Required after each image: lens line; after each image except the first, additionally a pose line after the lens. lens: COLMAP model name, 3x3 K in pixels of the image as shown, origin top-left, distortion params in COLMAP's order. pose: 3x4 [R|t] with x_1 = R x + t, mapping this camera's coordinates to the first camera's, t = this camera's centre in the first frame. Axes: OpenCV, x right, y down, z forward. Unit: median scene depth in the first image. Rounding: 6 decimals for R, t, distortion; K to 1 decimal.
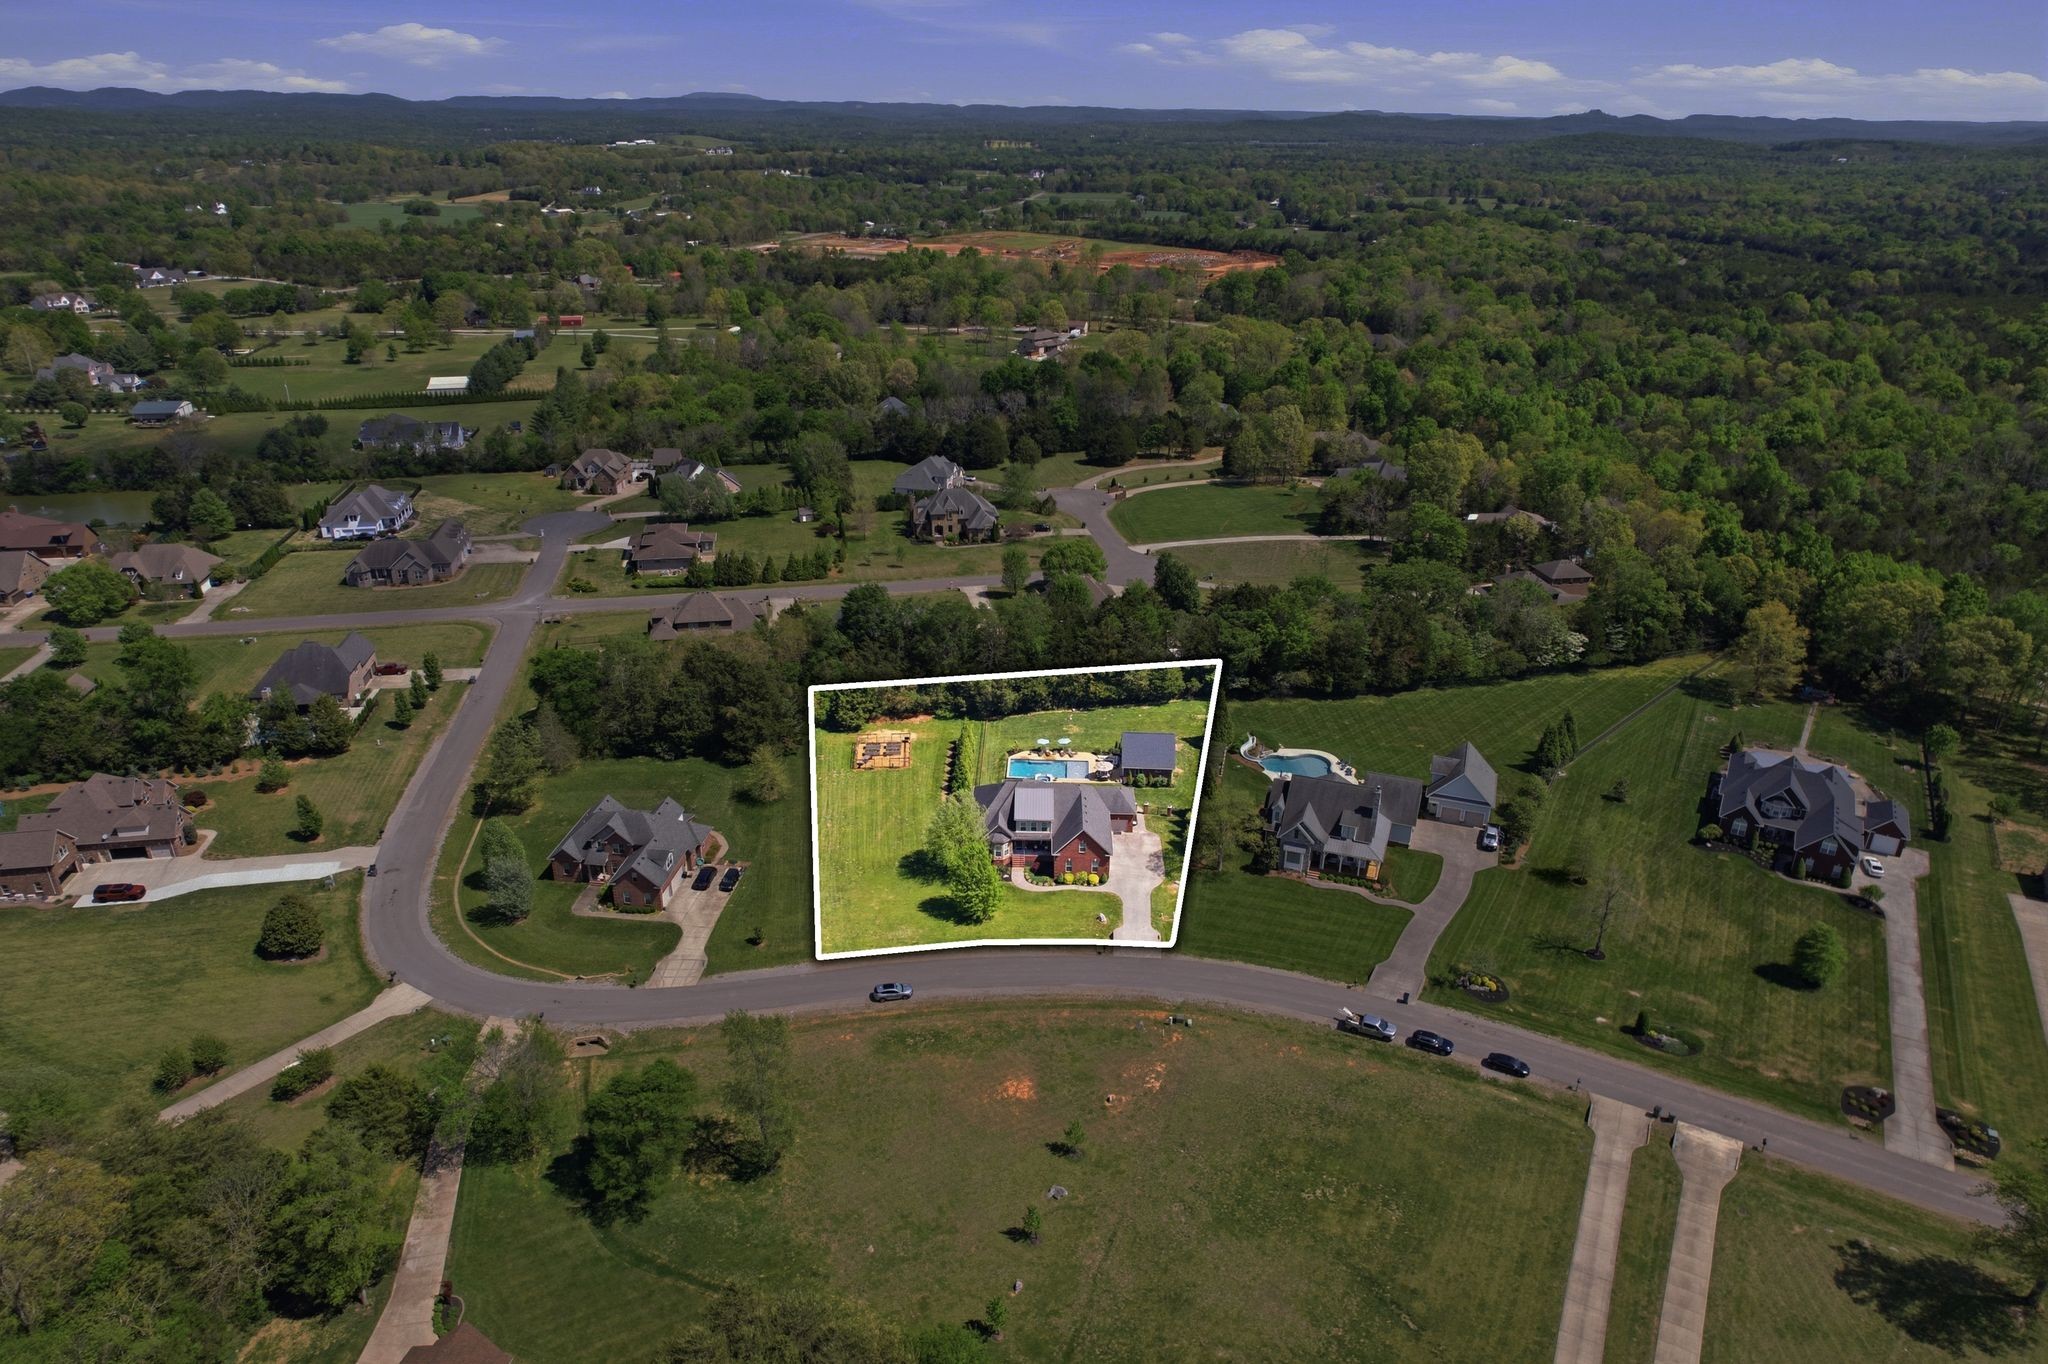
lens RADIAL K [[1317.1, 0, 1024.0], [0, 1317.1, 682.0], [0, 0, 1]] dist [-0.041797, -0.000830]
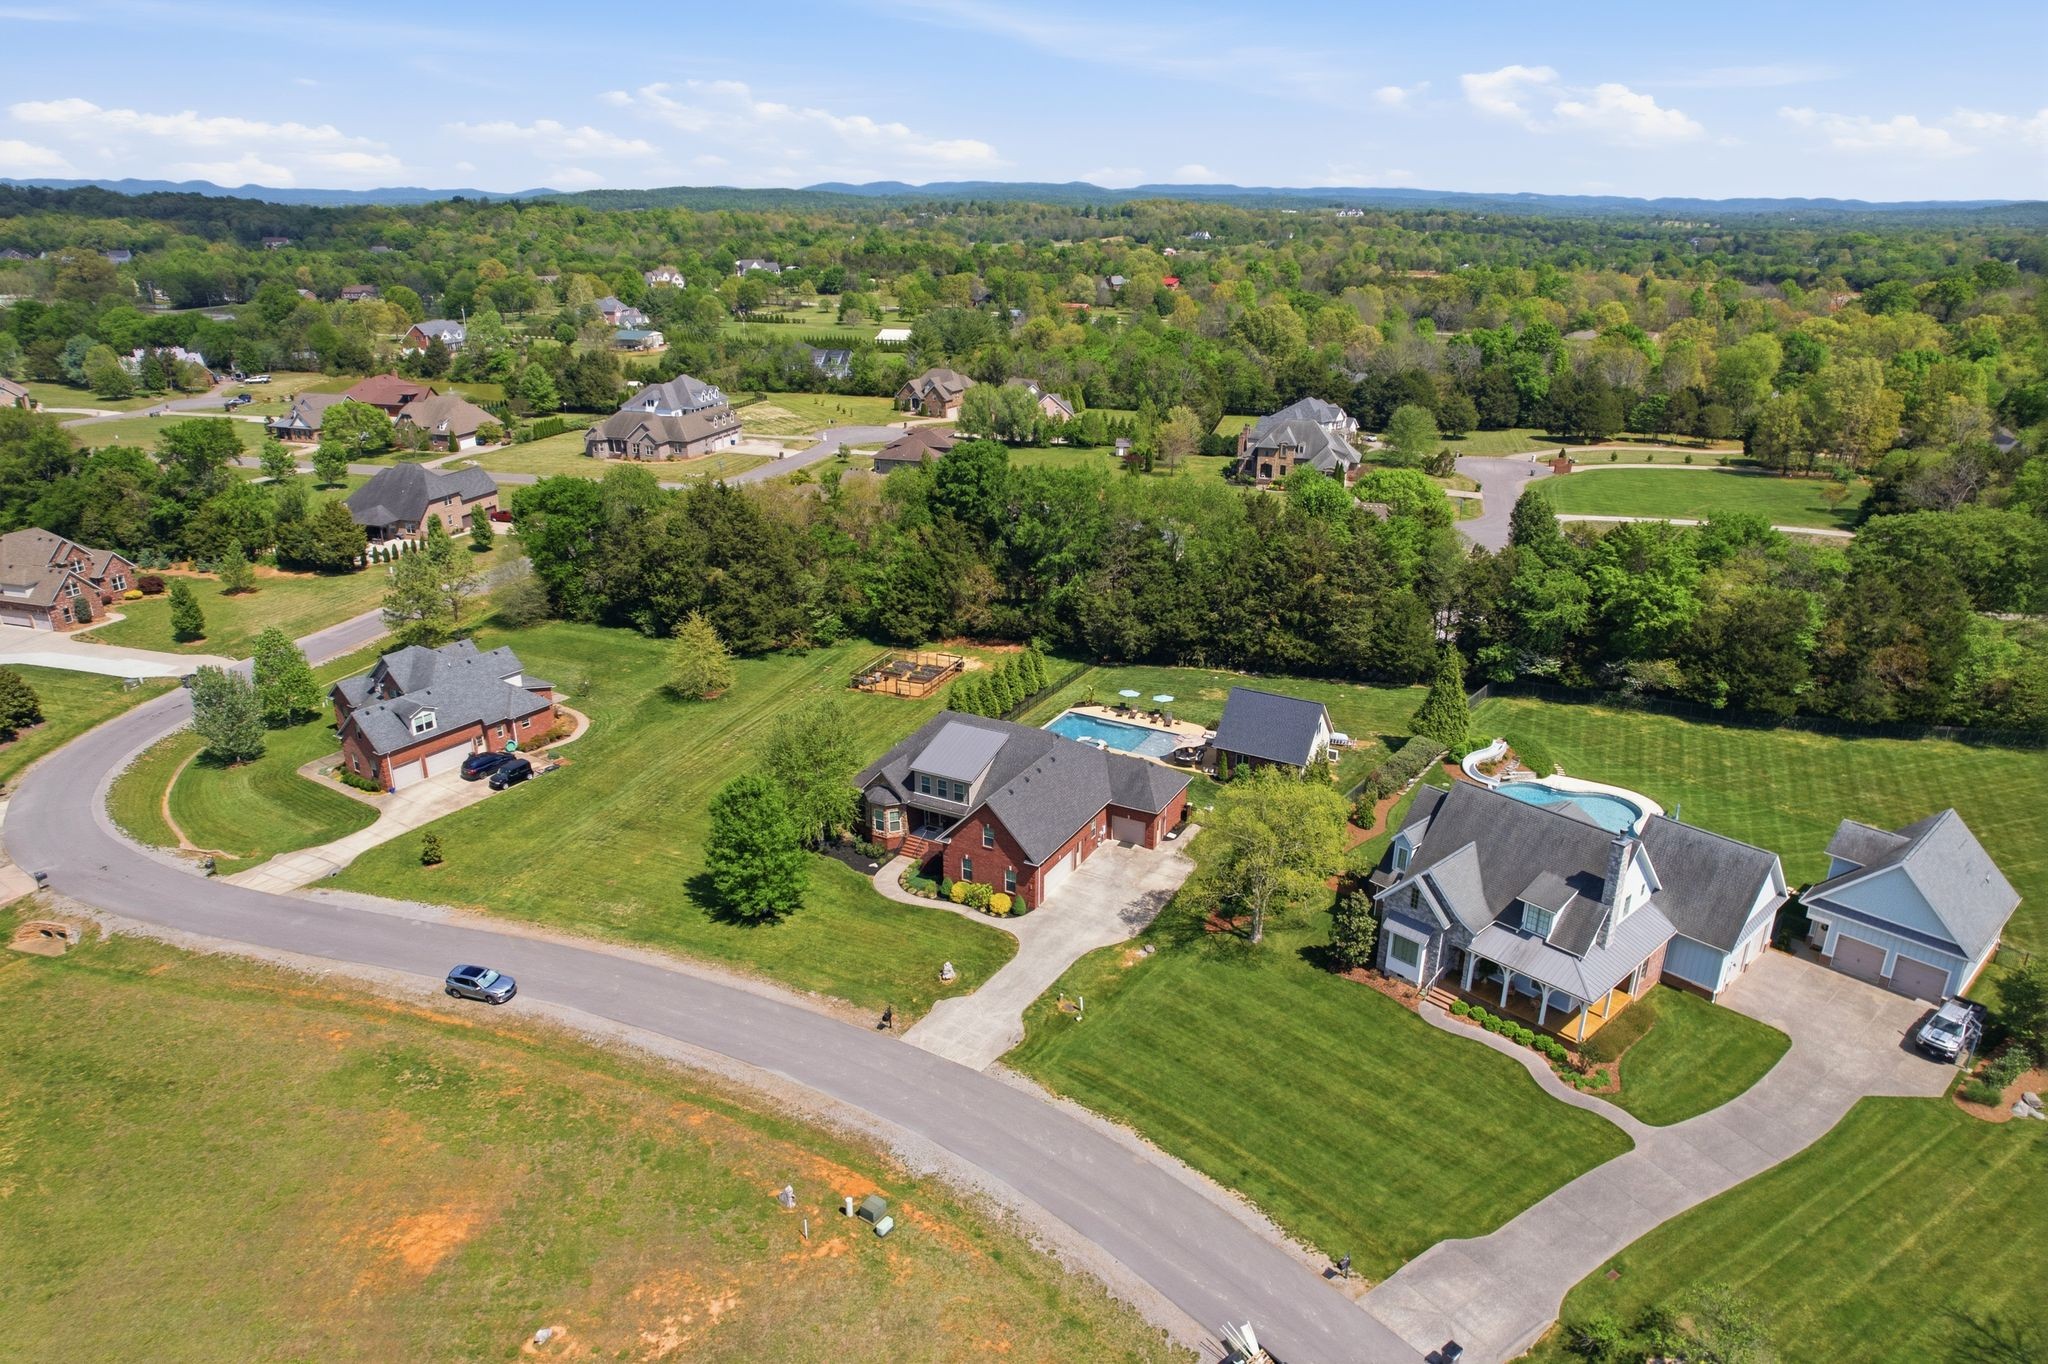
lens RADIAL K [[1324.3, 0, 1024.1], [0, 1324.3, 661.3], [0, 0, 1]] dist [-0.079660, 0.073068]
pose [[0.889537, 0.144957, -0.433256, 0.257146], [-0.178992, 0.983094, -0.038577, 0.072720], [0.420340, 0.111865, 0.900445, 0.499825]]
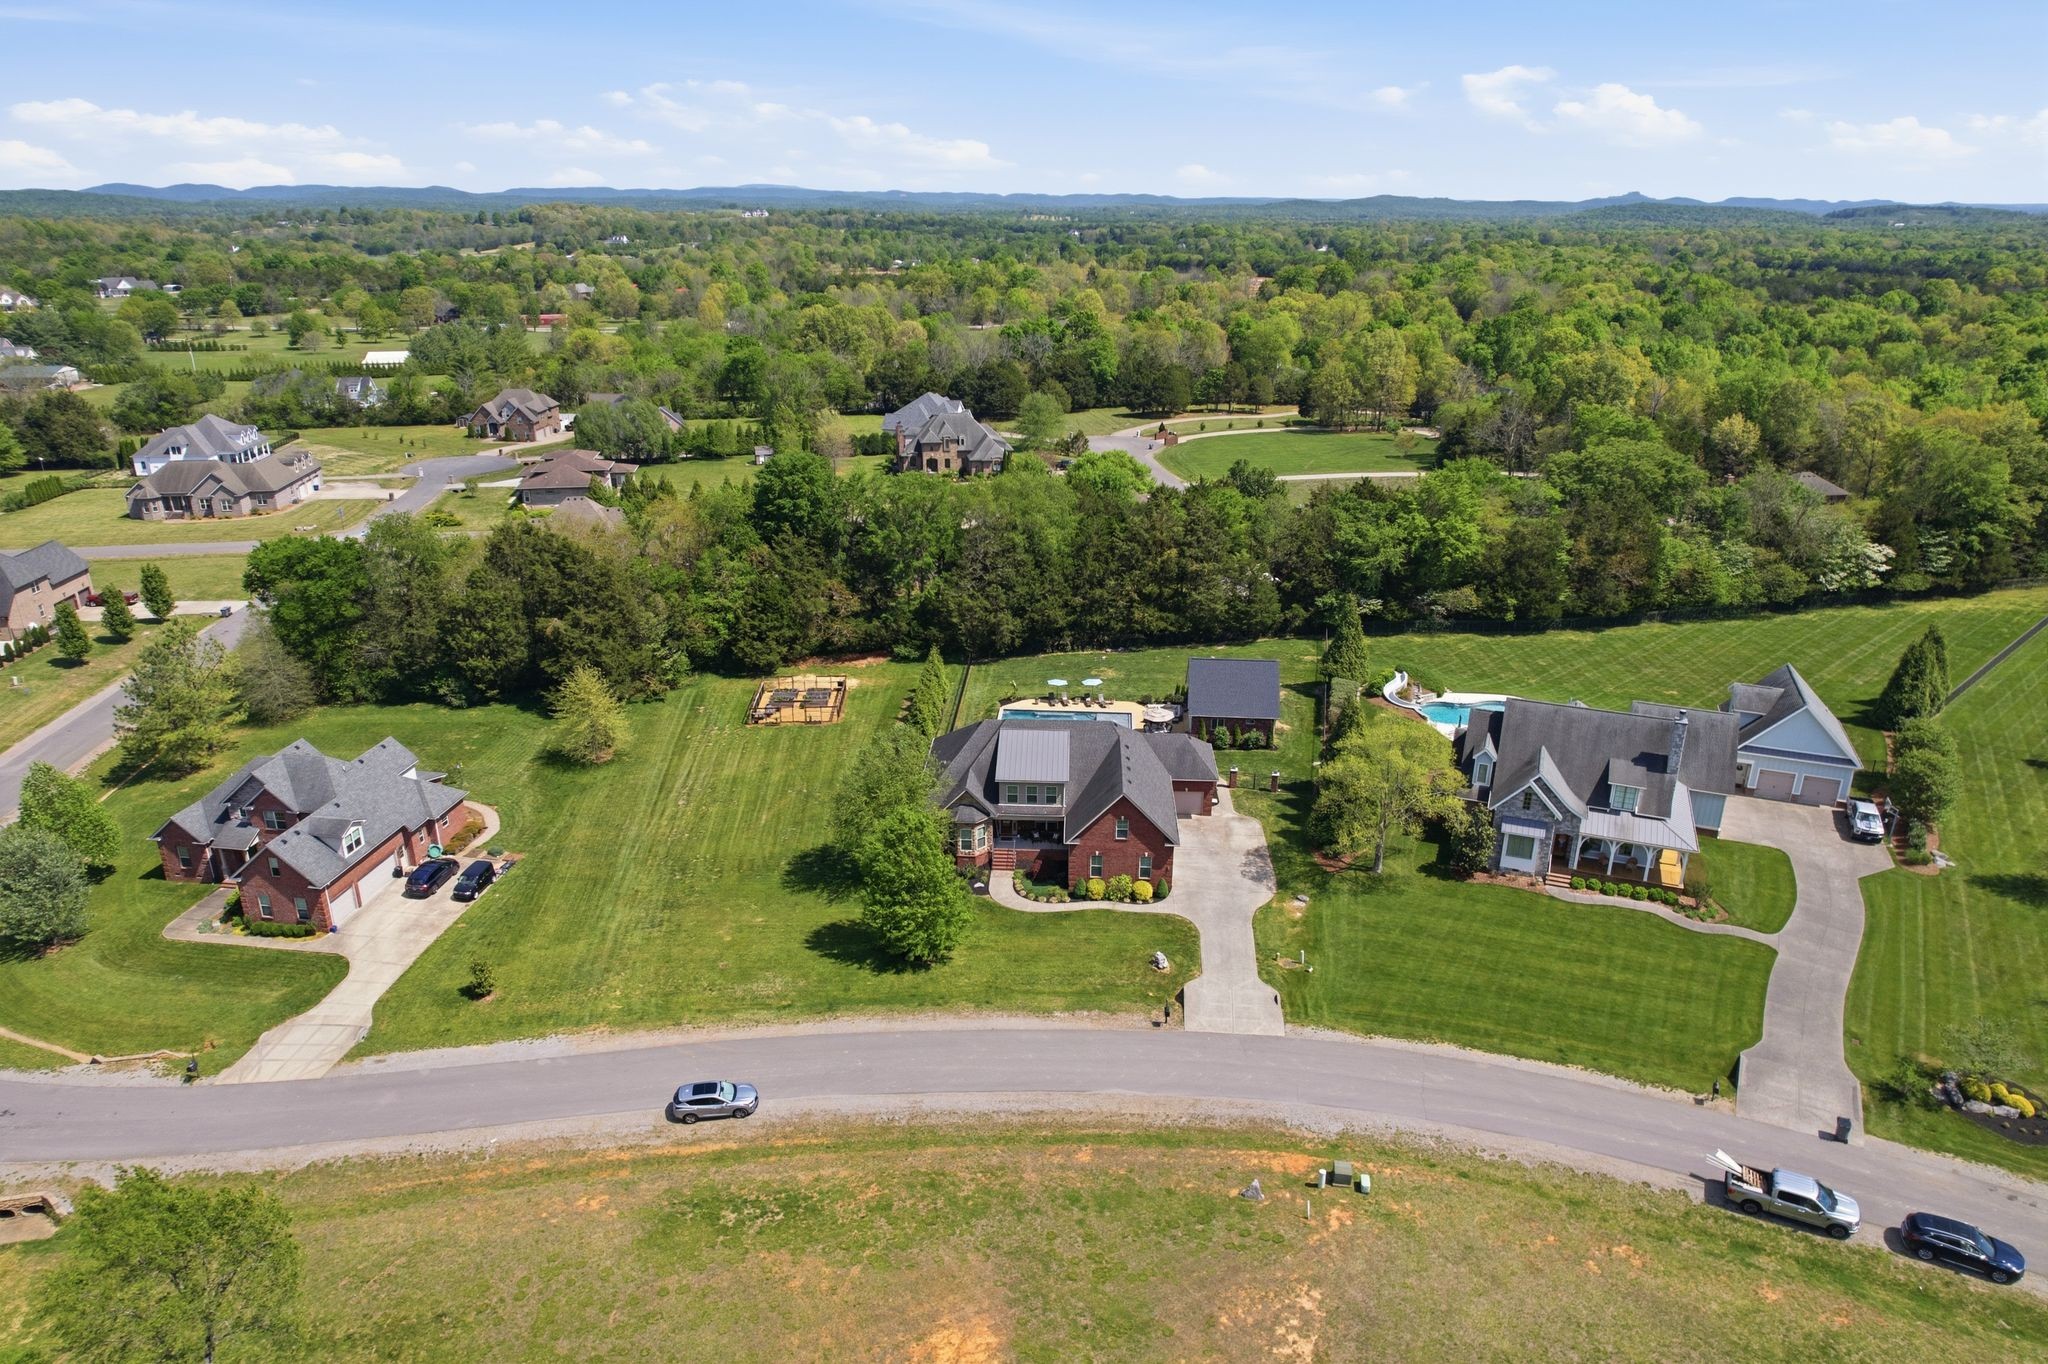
lens RADIAL K [[1324.3, 0, 1024.1], [0, 1324.3, 661.3], [0, 0, 1]] dist [-0.079660, 0.073068]
pose [[0.999529, 0.003511, -0.030489, 0.019857], [-0.005907, 0.996868, -0.078858, 0.096809], [0.030117, 0.079001, 0.996419, 0.439431]]
